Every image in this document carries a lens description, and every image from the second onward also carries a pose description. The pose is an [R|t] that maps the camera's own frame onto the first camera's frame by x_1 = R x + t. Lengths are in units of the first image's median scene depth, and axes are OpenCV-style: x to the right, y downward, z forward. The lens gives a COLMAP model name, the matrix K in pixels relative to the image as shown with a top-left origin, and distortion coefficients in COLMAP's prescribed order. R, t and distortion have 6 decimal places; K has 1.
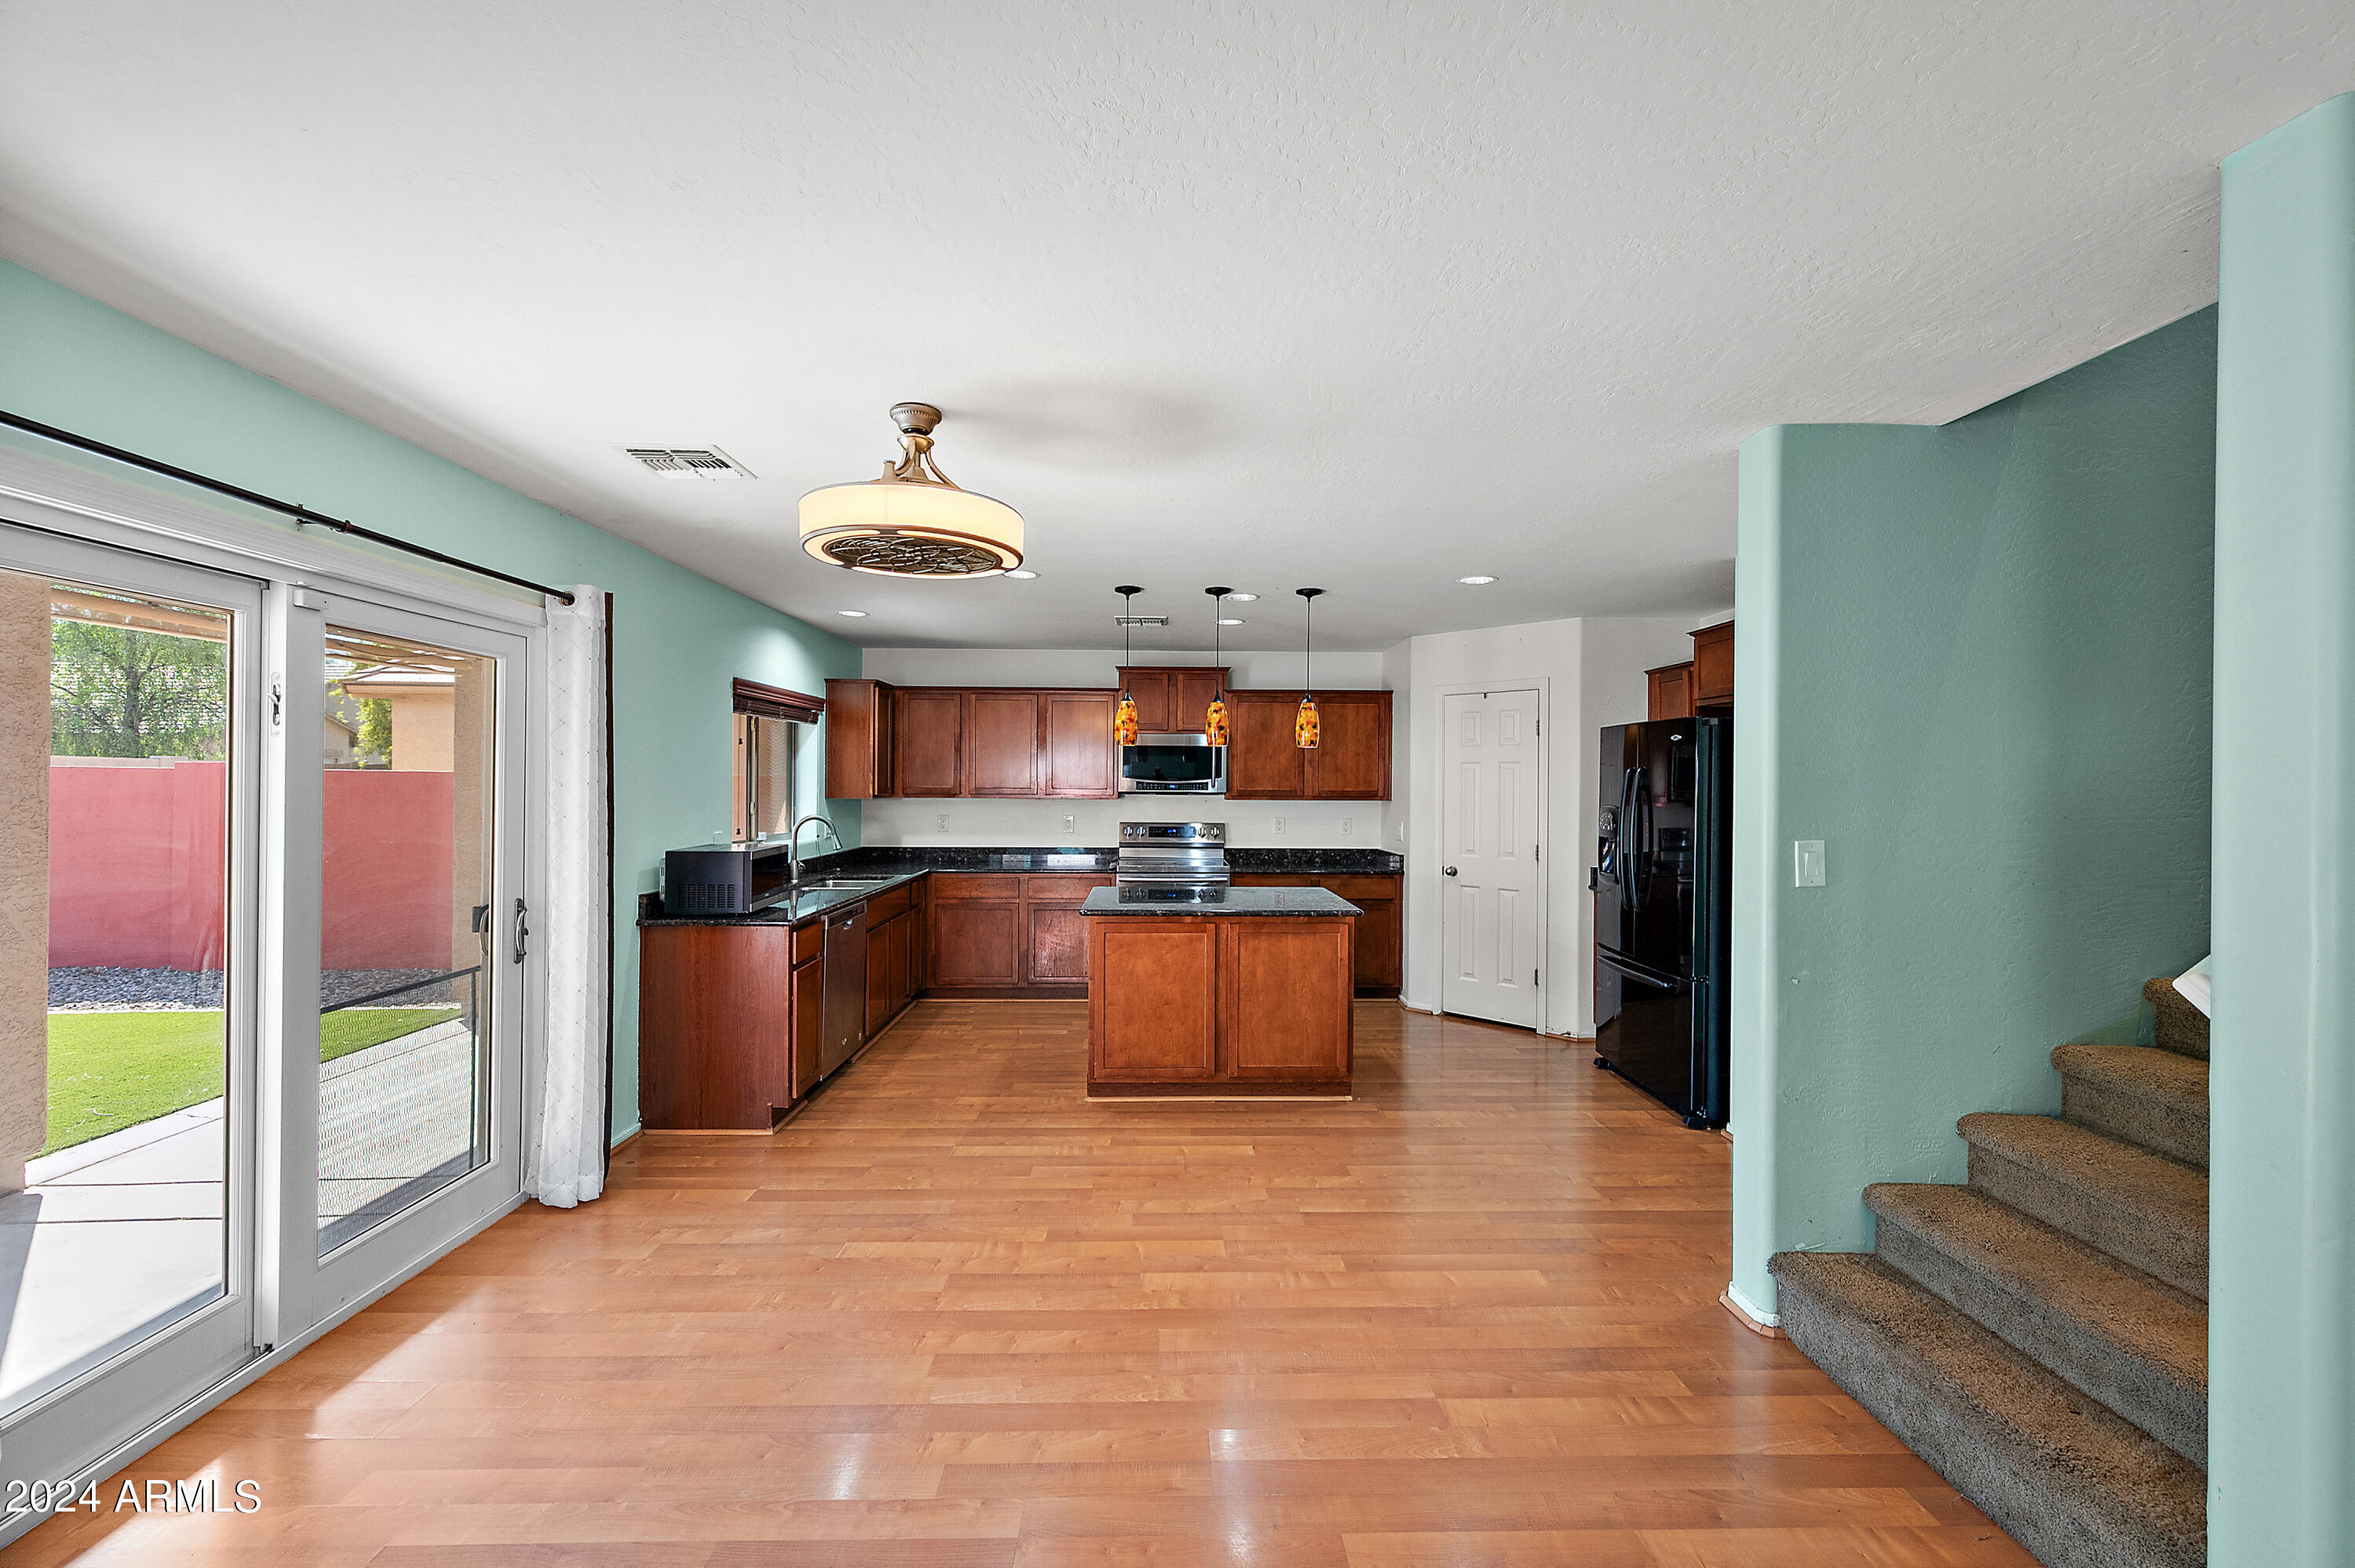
lens RADIAL K [[939.6, 0, 1177.5], [0, 939.6, 784.0], [0, 0, 1]] dist [-0.000179, -0.000265]
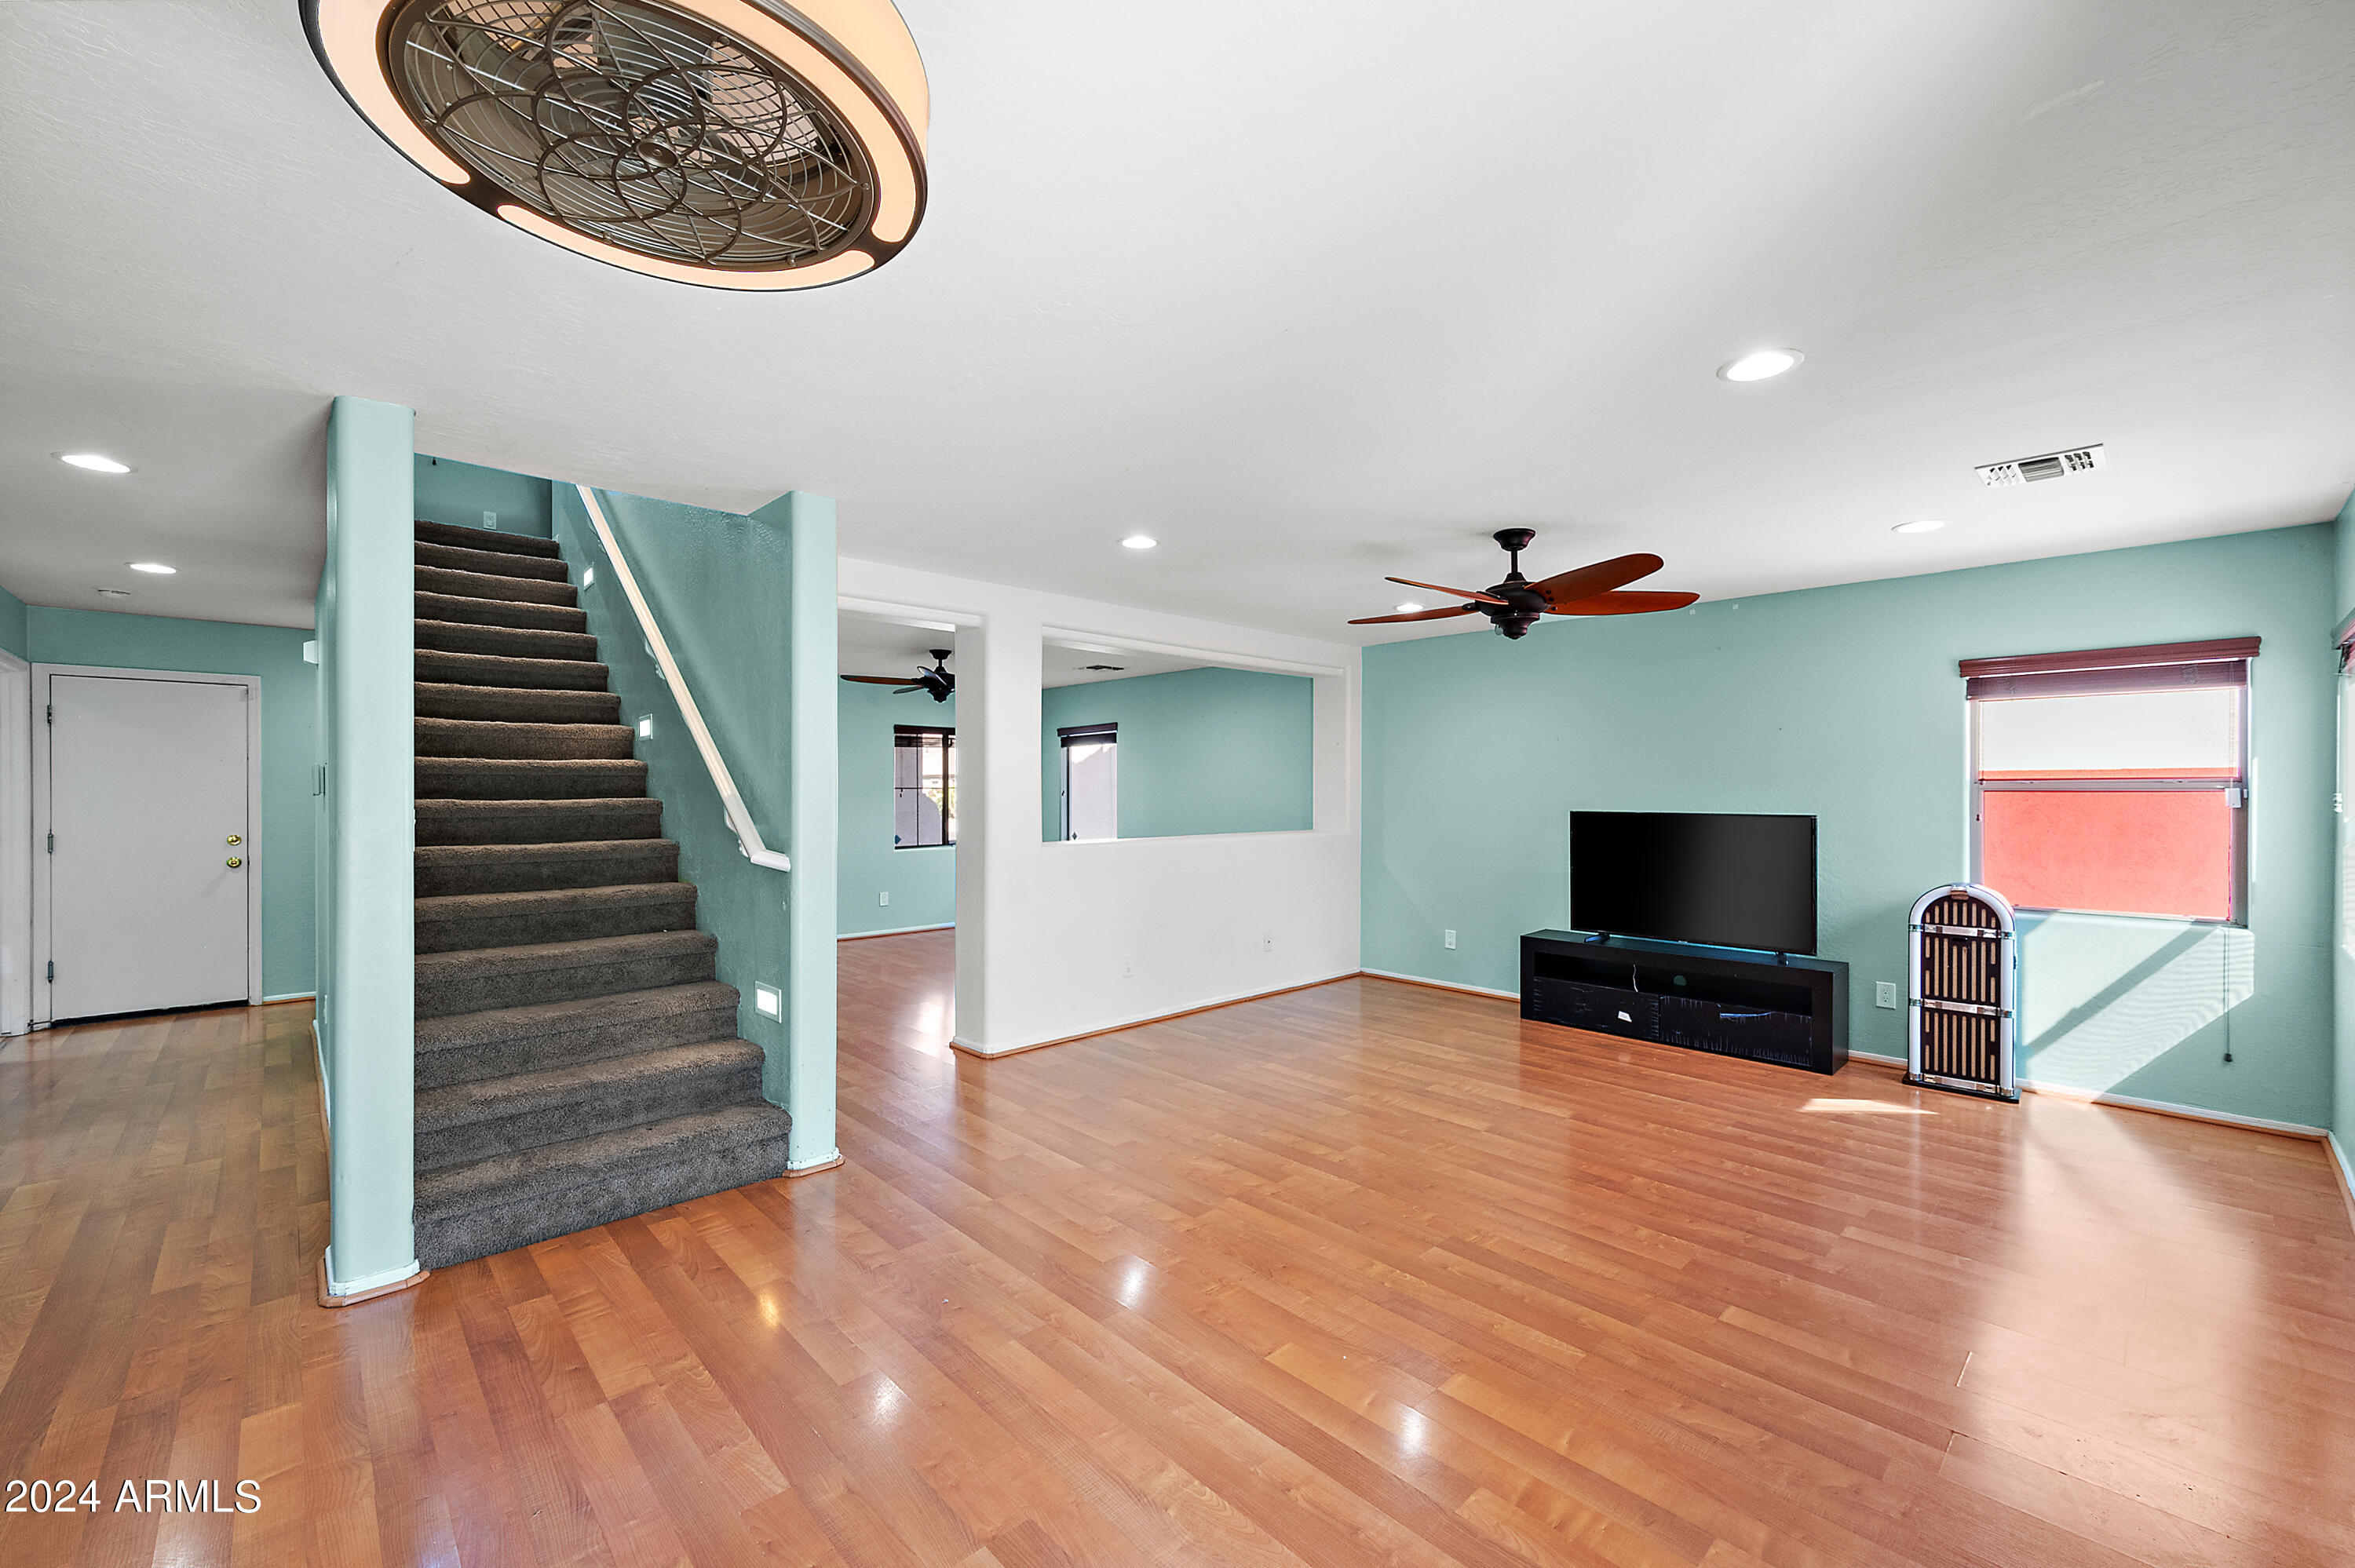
lens RADIAL K [[940.5, 0, 1184.9], [0, 940.5, 795.2], [0, 0, 1]] dist [-0.000494, -0.000092]
pose [[-0.670832, -0.012015, 0.741512, -0.417655], [-0.005905, 0.999924, 0.010860, 0.016801], [-0.741586, 0.002906, -0.670852, 0.623816]]
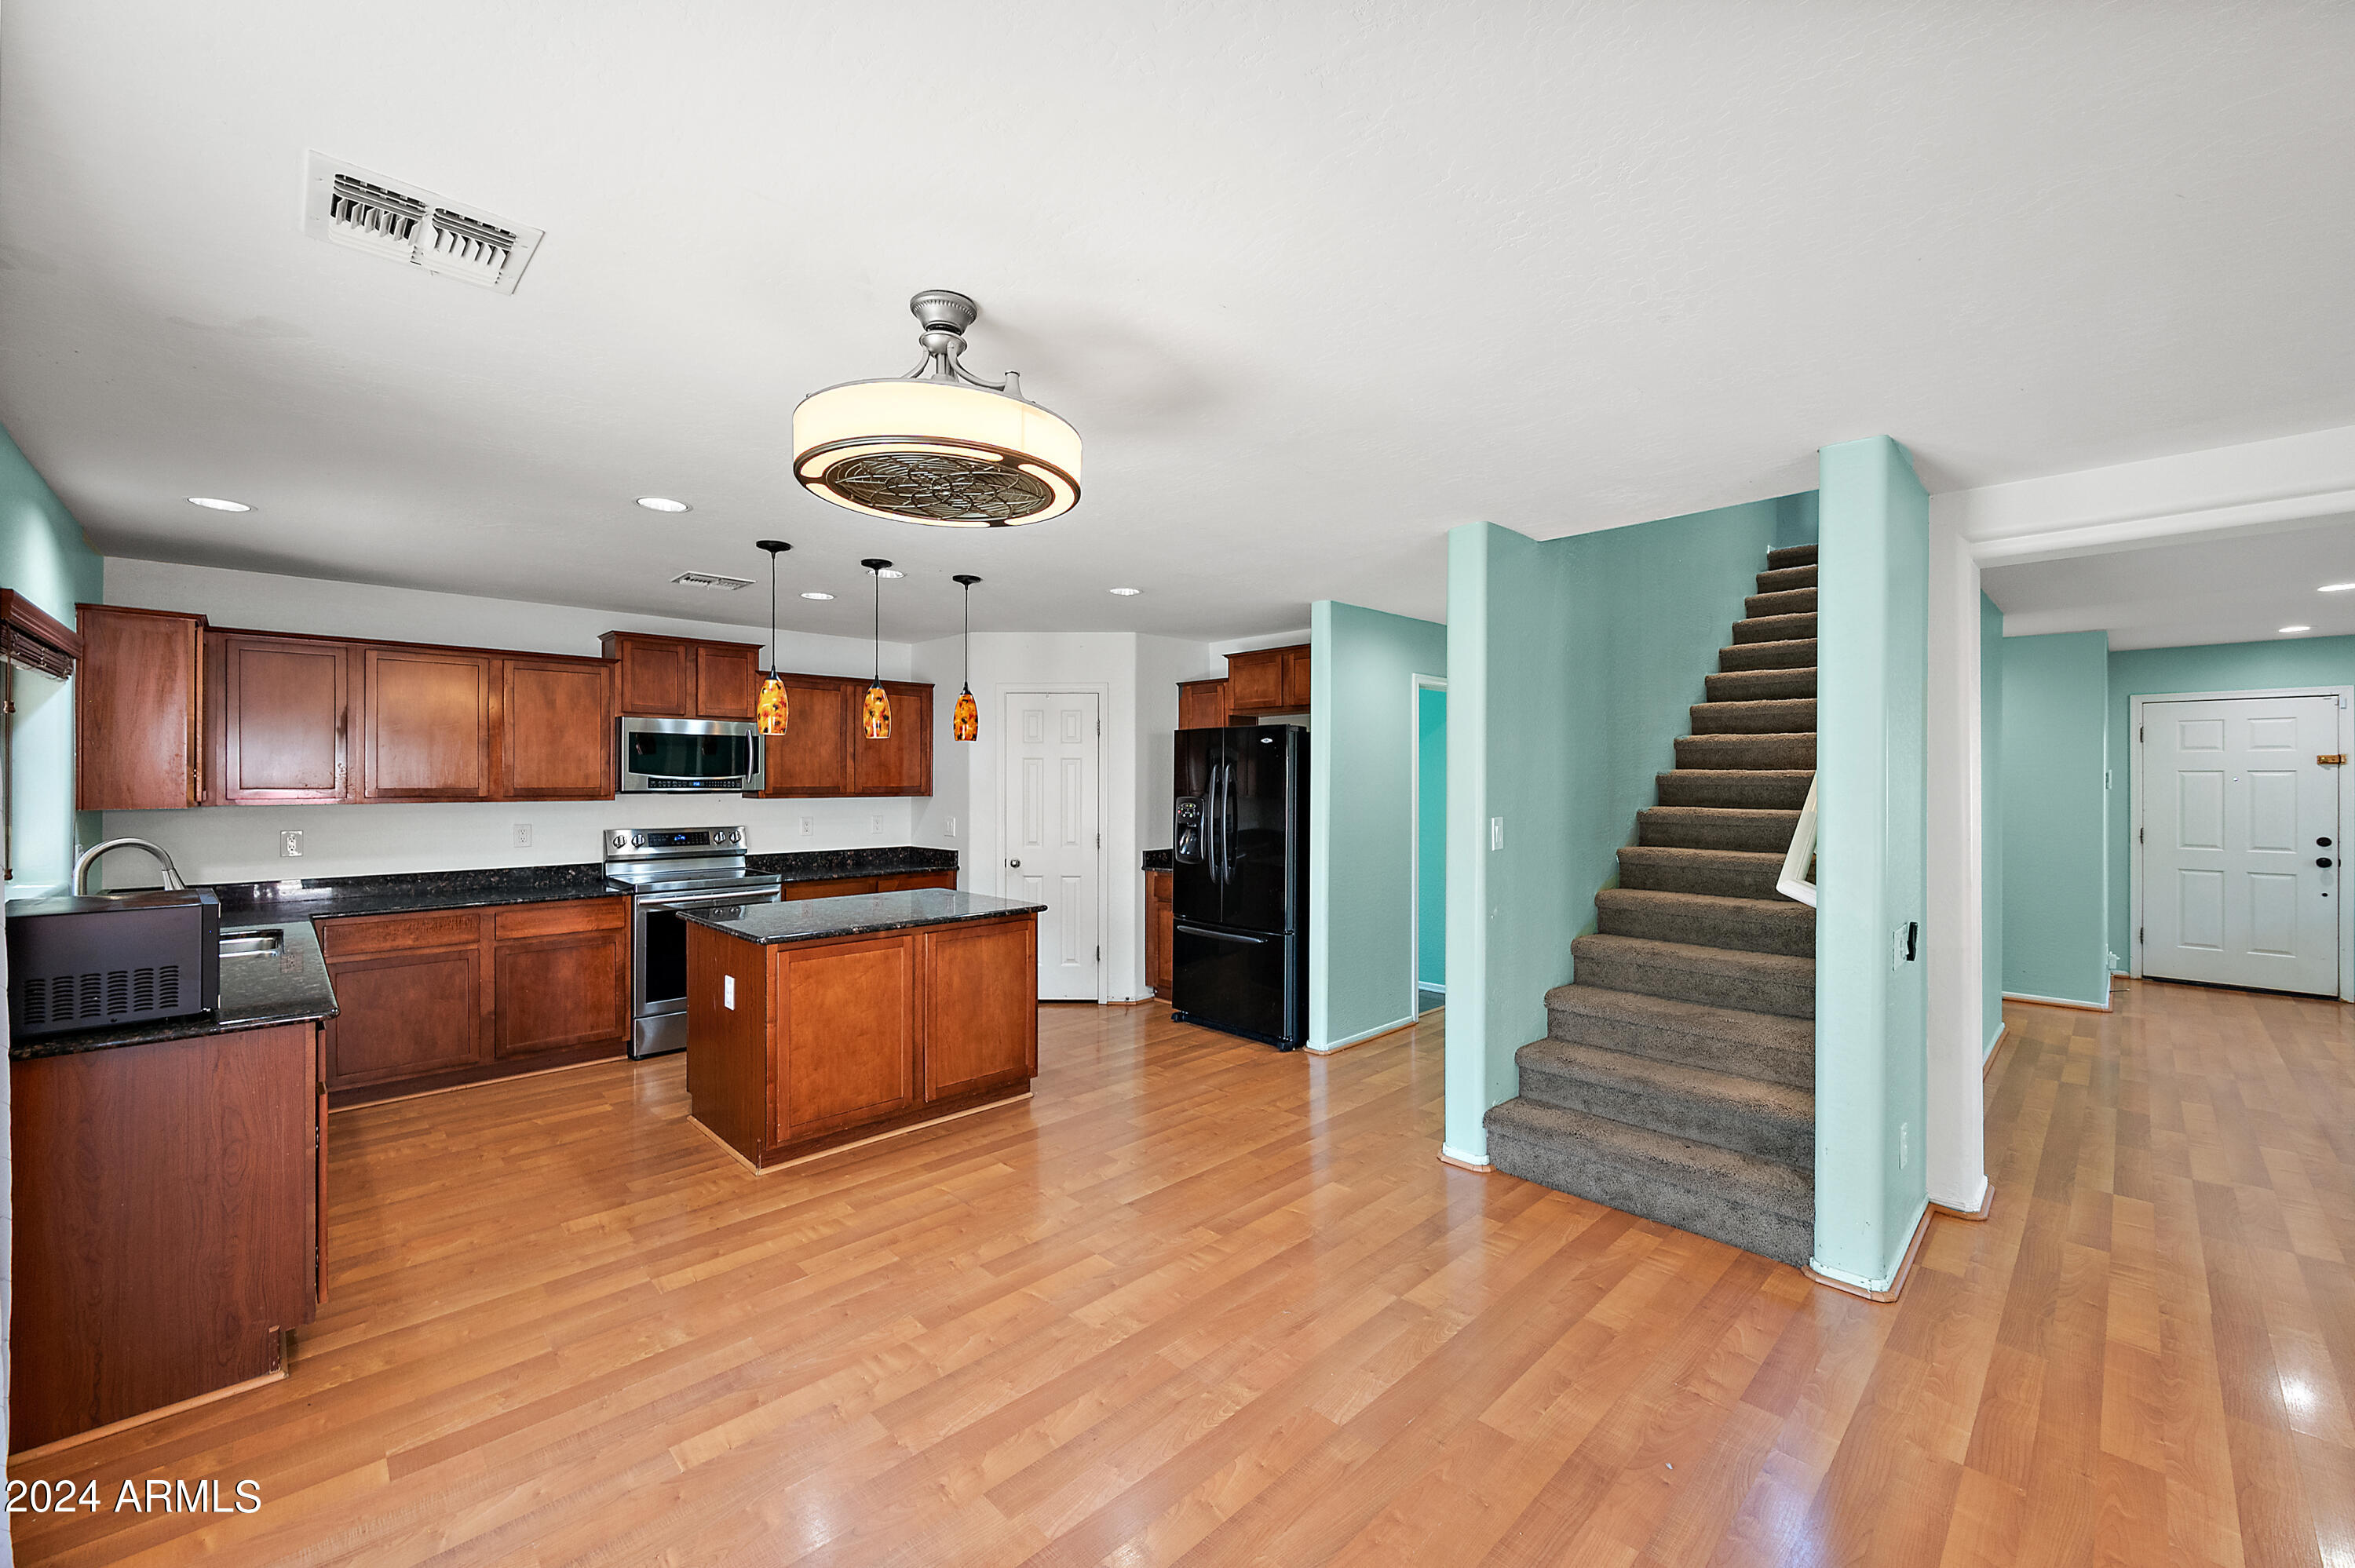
lens RADIAL K [[929.3, 0, 1183.4], [0, 929.3, 779.9], [0, 0, 1]] dist [0.000515, -0.000255]
pose [[0.733828, -0.006091, 0.679308, -0.372732], [0.004952, 0.999981, 0.003618, -0.002364], [-0.679317, 0.000709, 0.733844, 0.168881]]
